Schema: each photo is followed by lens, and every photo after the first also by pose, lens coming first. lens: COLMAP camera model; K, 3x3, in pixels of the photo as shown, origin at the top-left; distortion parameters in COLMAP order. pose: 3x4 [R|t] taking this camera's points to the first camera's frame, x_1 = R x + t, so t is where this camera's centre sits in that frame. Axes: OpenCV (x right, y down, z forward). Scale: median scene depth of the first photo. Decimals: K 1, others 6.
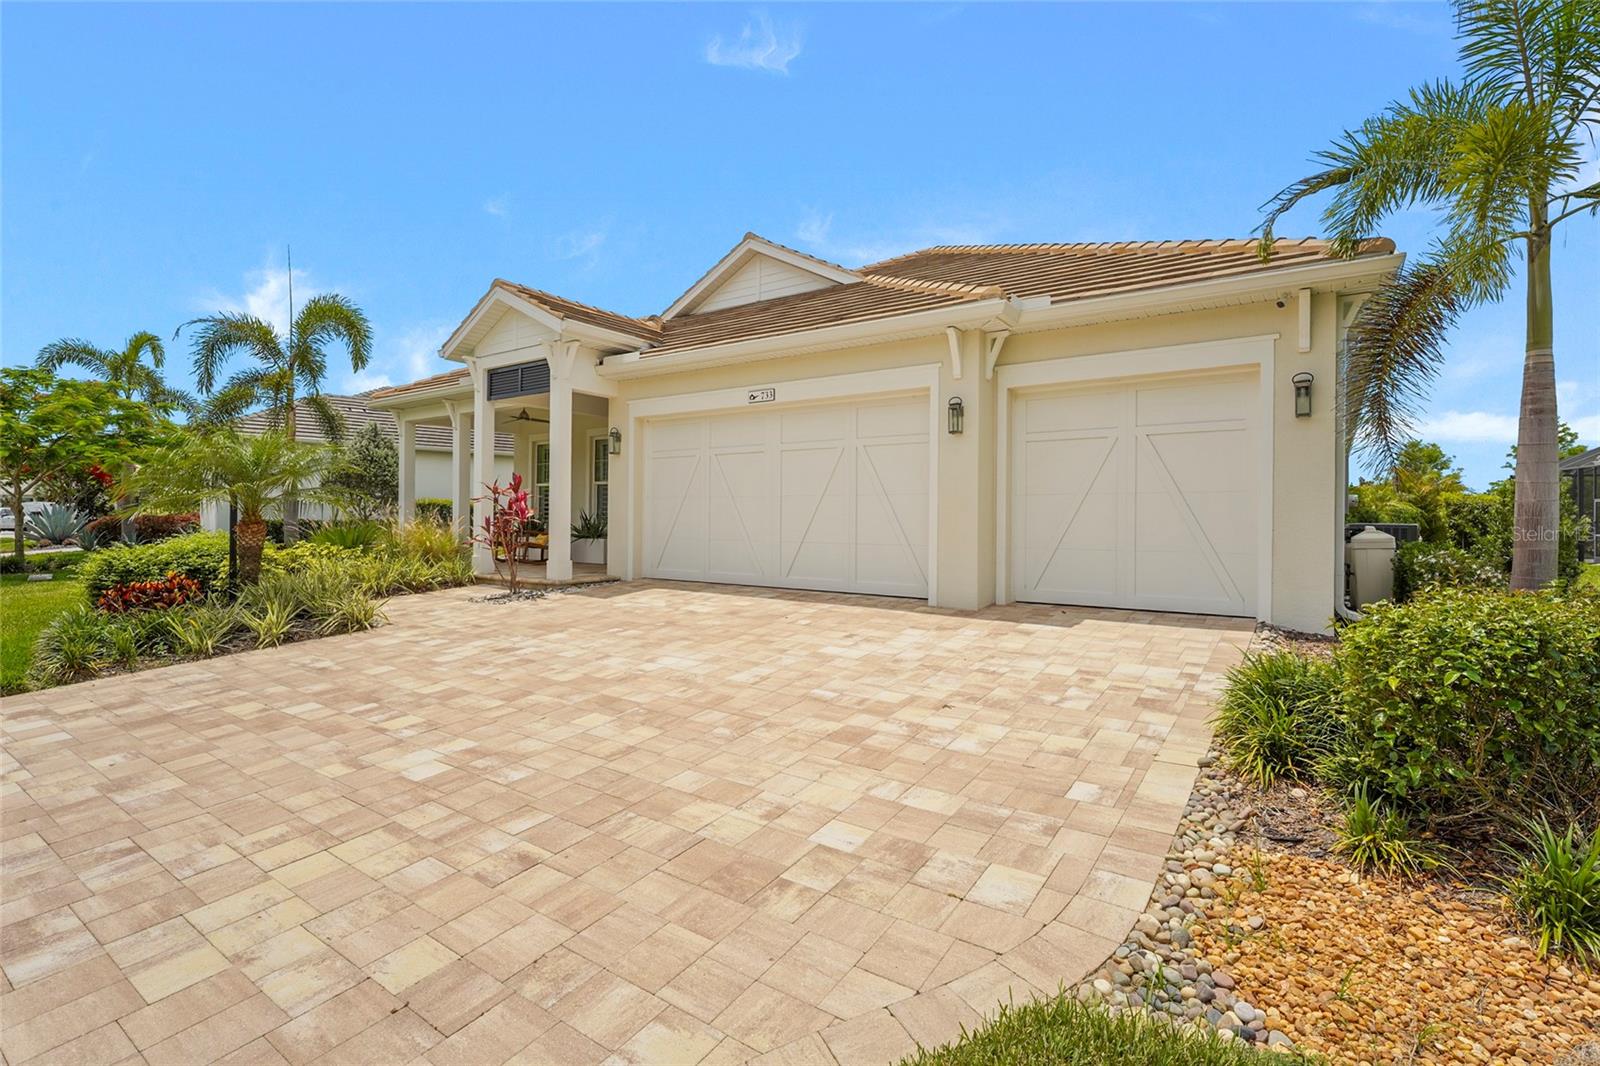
lens RADIAL K [[749.4, 0, 798.7], [0, 749.4, 504.0], [0, 0, 1]] dist [-0.001109, 0.000332]
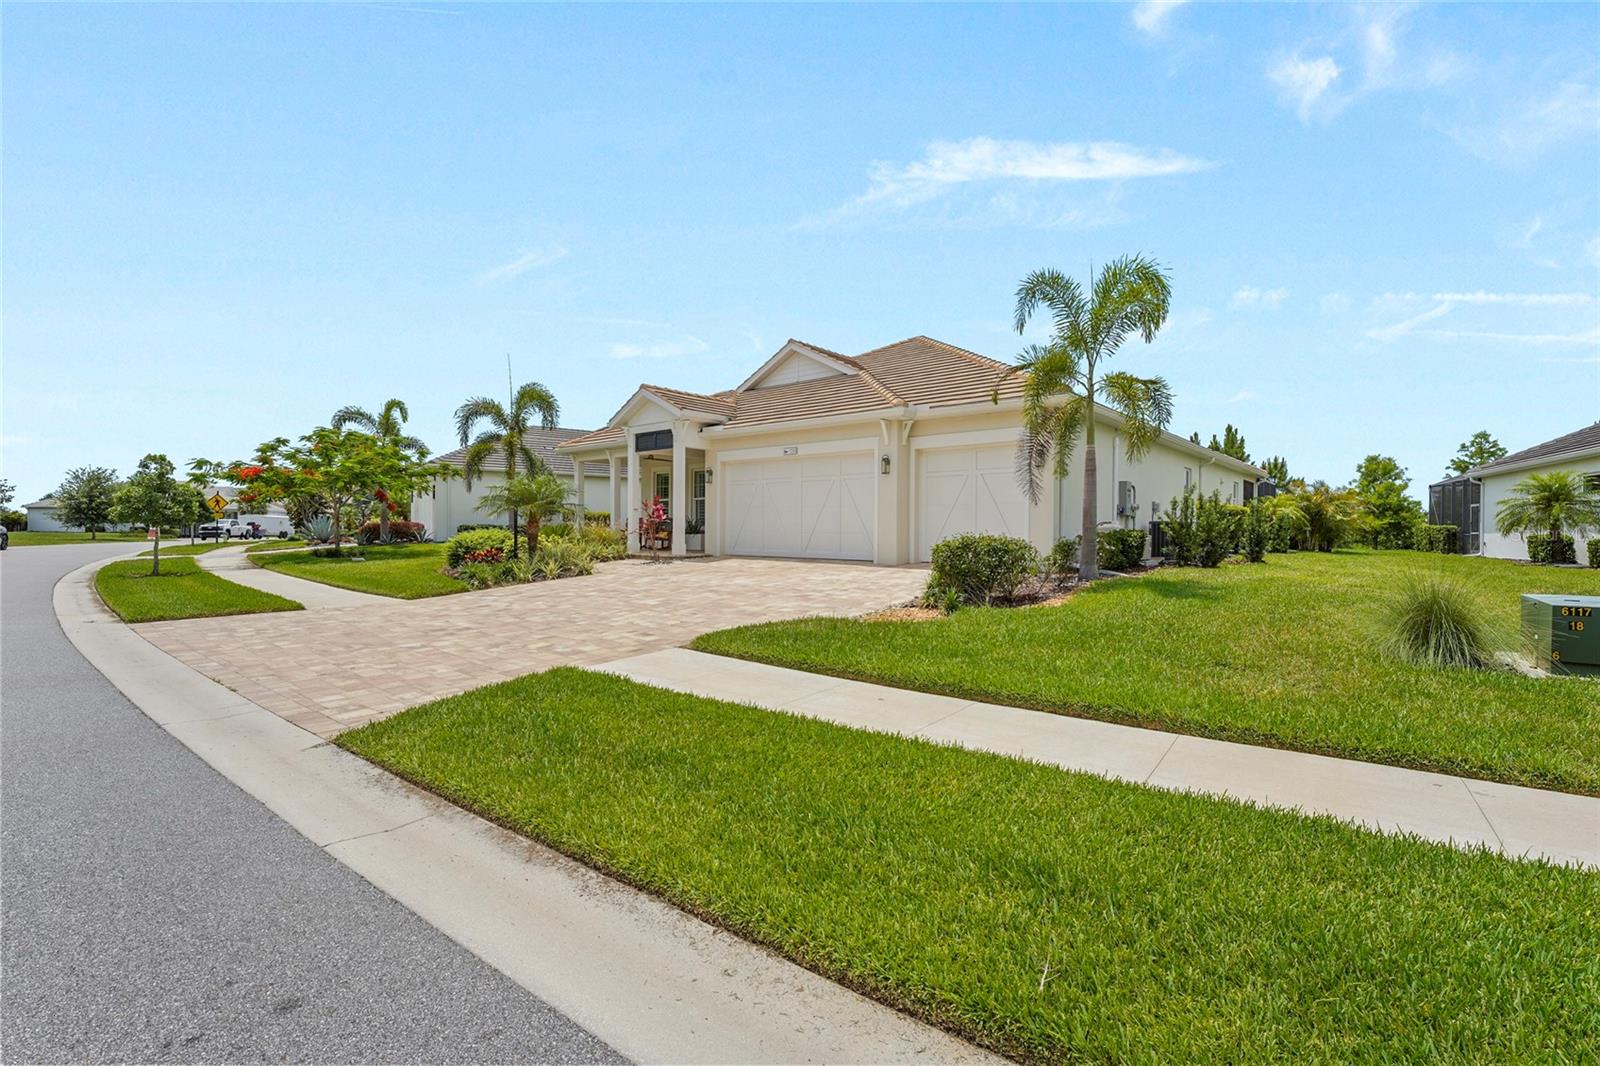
lens RADIAL K [[720.3, 0, 804.5], [0, 720.3, 523.9], [0, 0, 1]] dist [0.000647, 0.000296]
pose [[0.995579, -0.003576, -0.093864, 0.131506], [0.004992, 0.999877, 0.014854, 0.004629], [0.093800, -0.015257, 0.995474, -0.649793]]
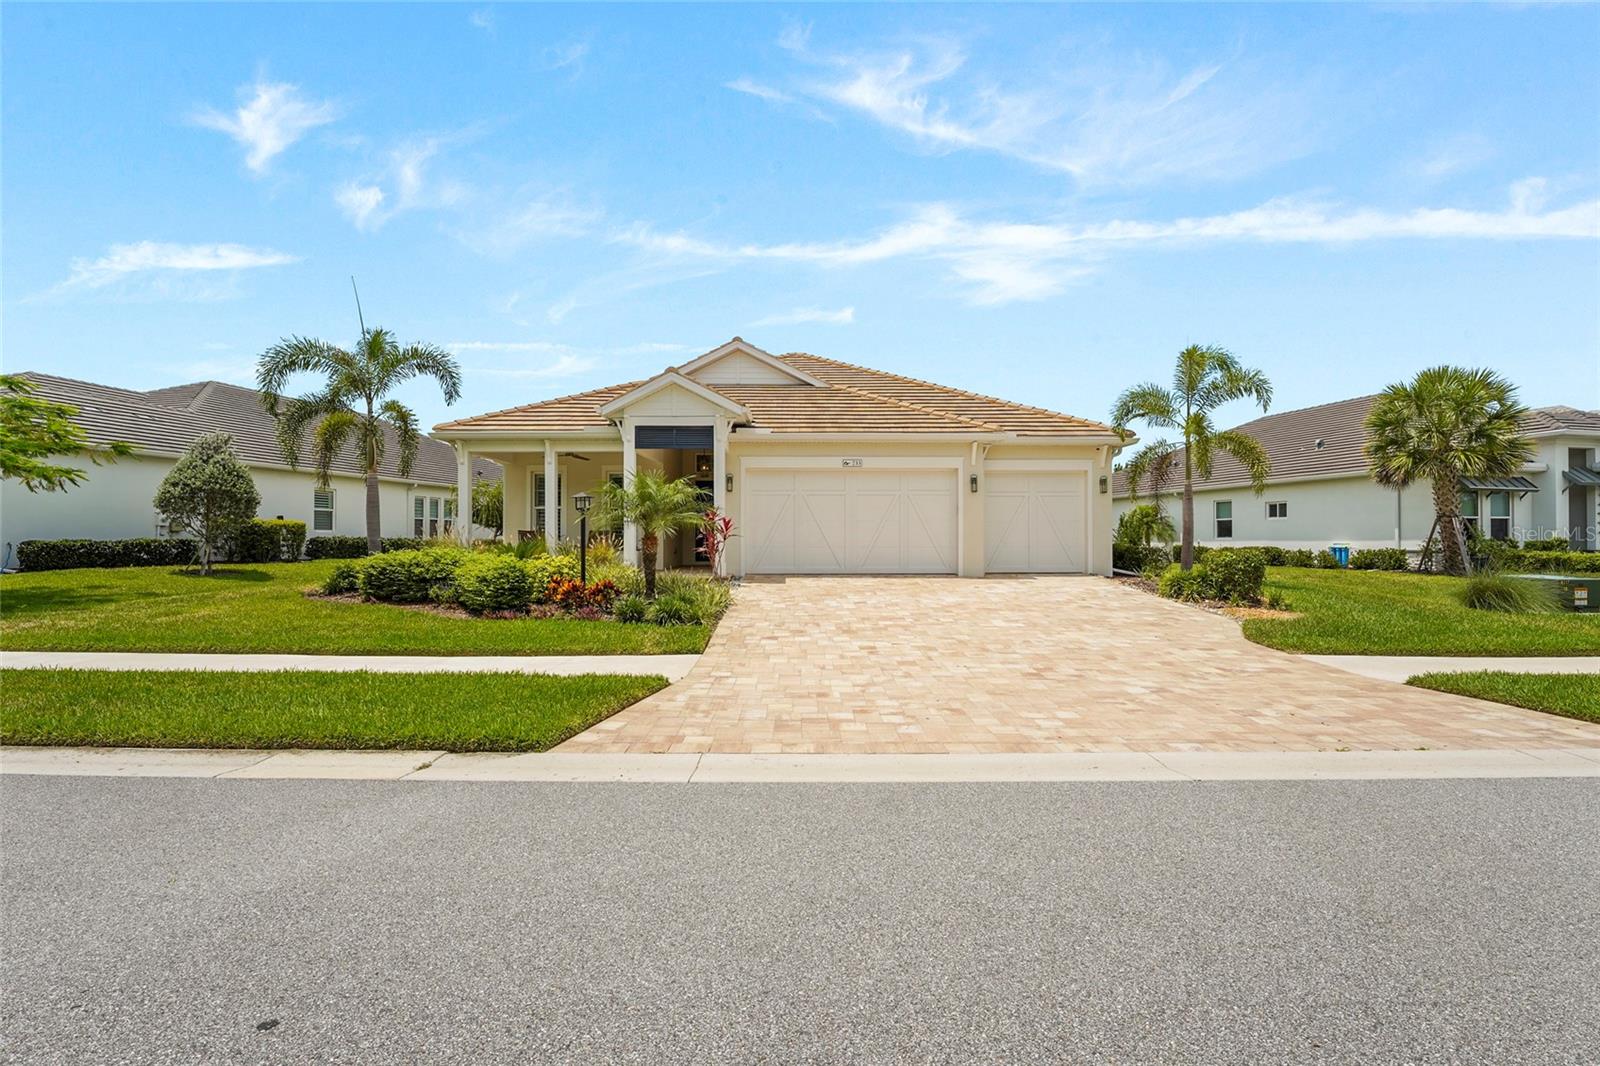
lens RADIAL K [[720.3, 0, 804.5], [0, 720.3, 523.9], [0, 0, 1]] dist [0.000647, 0.000296]
pose [[0.809870, 0.002875, 0.586602, -1.003353], [-0.003477, 0.999994, -0.000100, -0.002866], [-0.586599, -0.001959, 0.809875, -0.254432]]
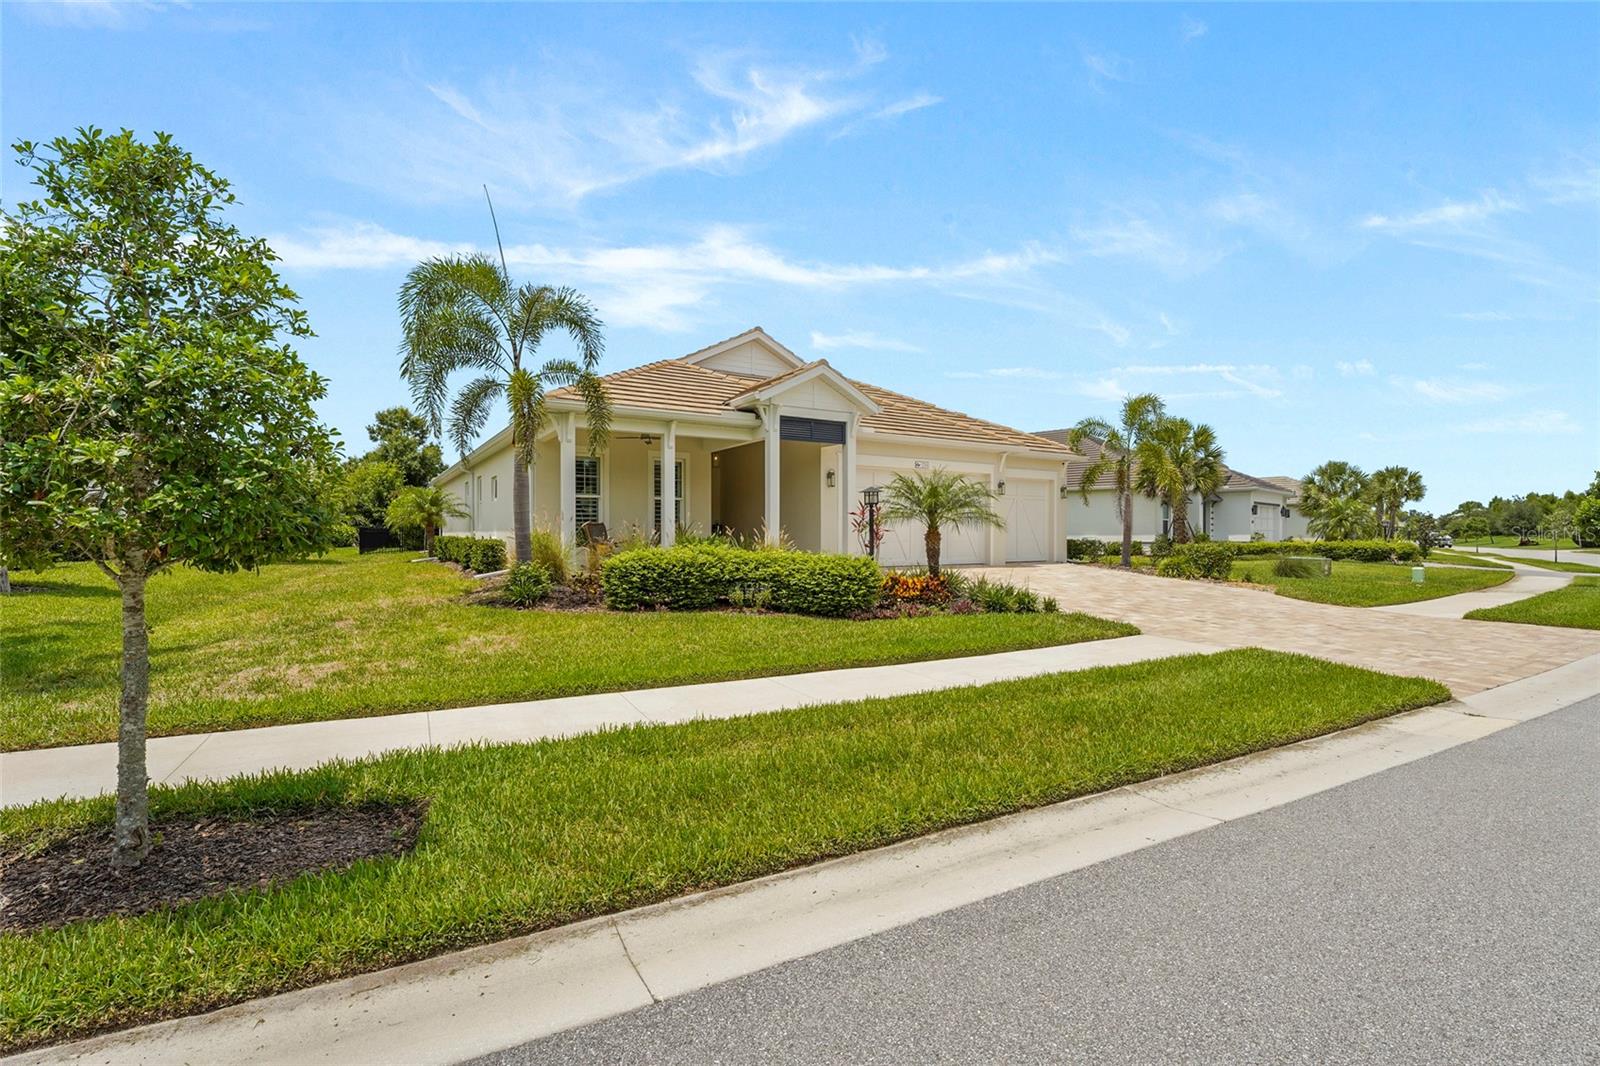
lens RADIAL K [[706.5, 0, 800.0], [0, 706.5, 533.0], [0, 0, 1]] dist [0.000073, 0.000186]
pose [[0.386882, -0.008828, 0.922087, -1.639405], [-0.014515, 0.999772, 0.015662, 0.004284], [-0.922015, -0.019443, 0.386666, 0.530904]]
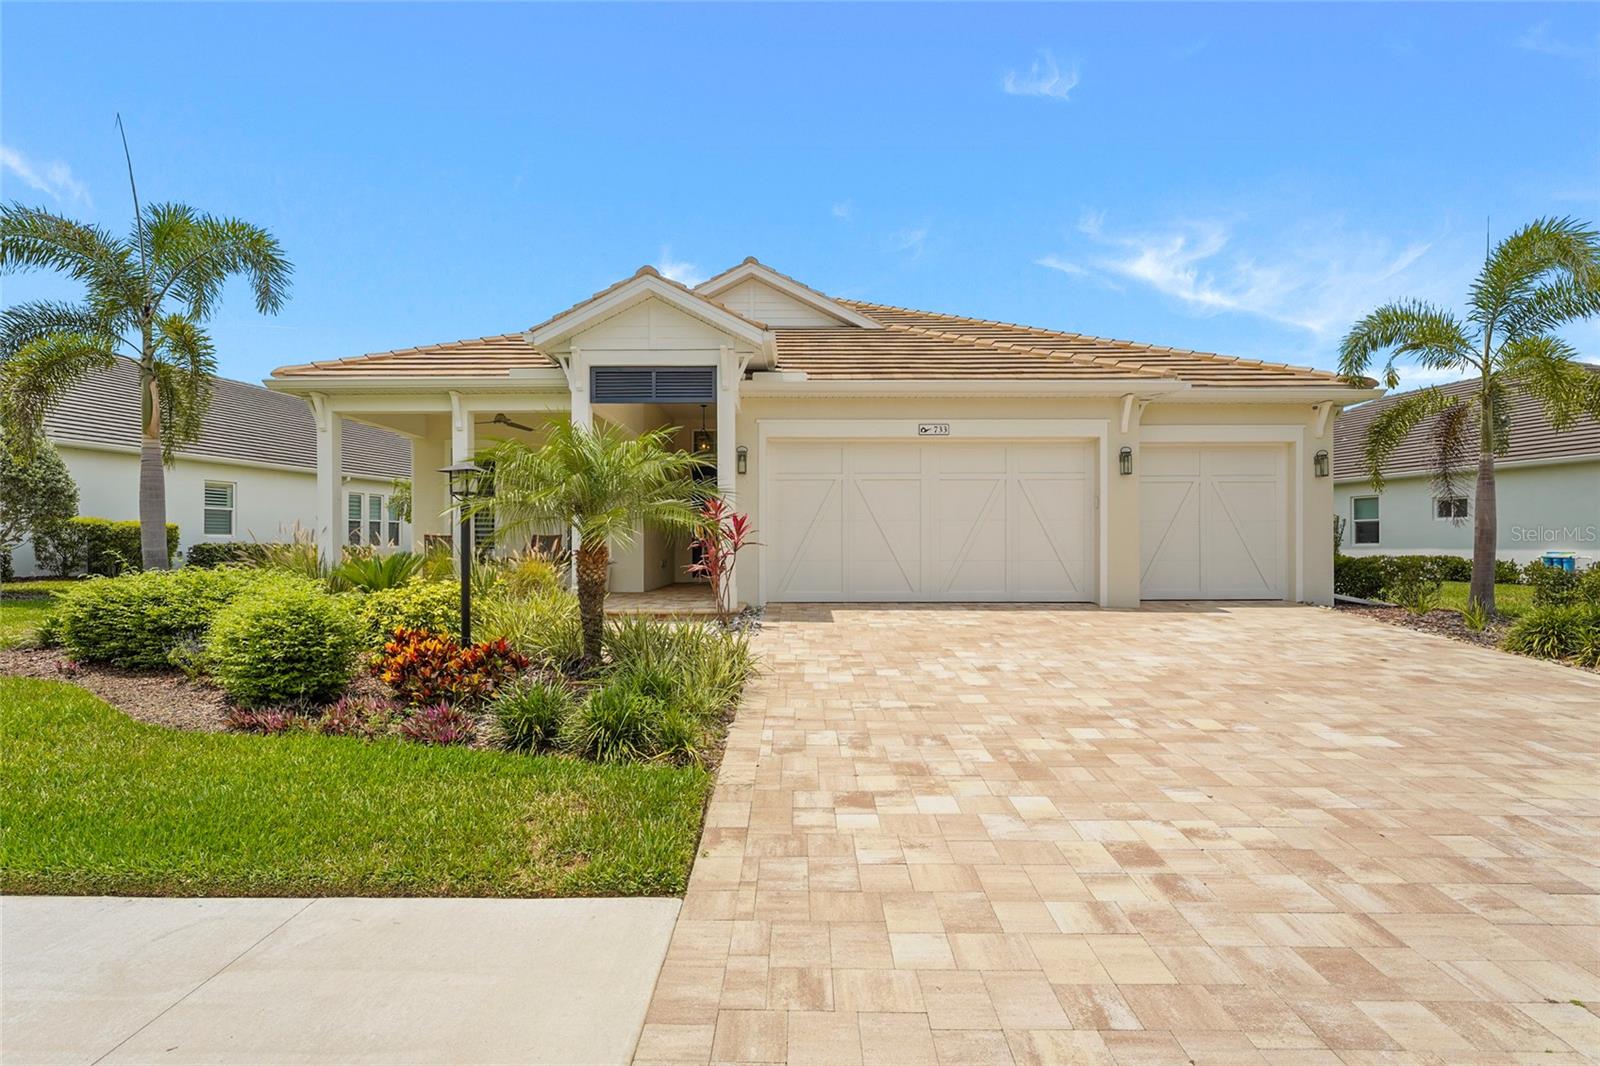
lens RADIAL K [[720.9, 0, 801.9], [0, 720.9, 536.5], [0, 0, 1]] dist [-0.000894, 0.000238]
pose [[0.815103, -0.004393, 0.579299, -0.743578], [-0.003095, 0.999924, 0.011937, 0.001417], [-0.579308, -0.011523, 0.815028, 0.218623]]
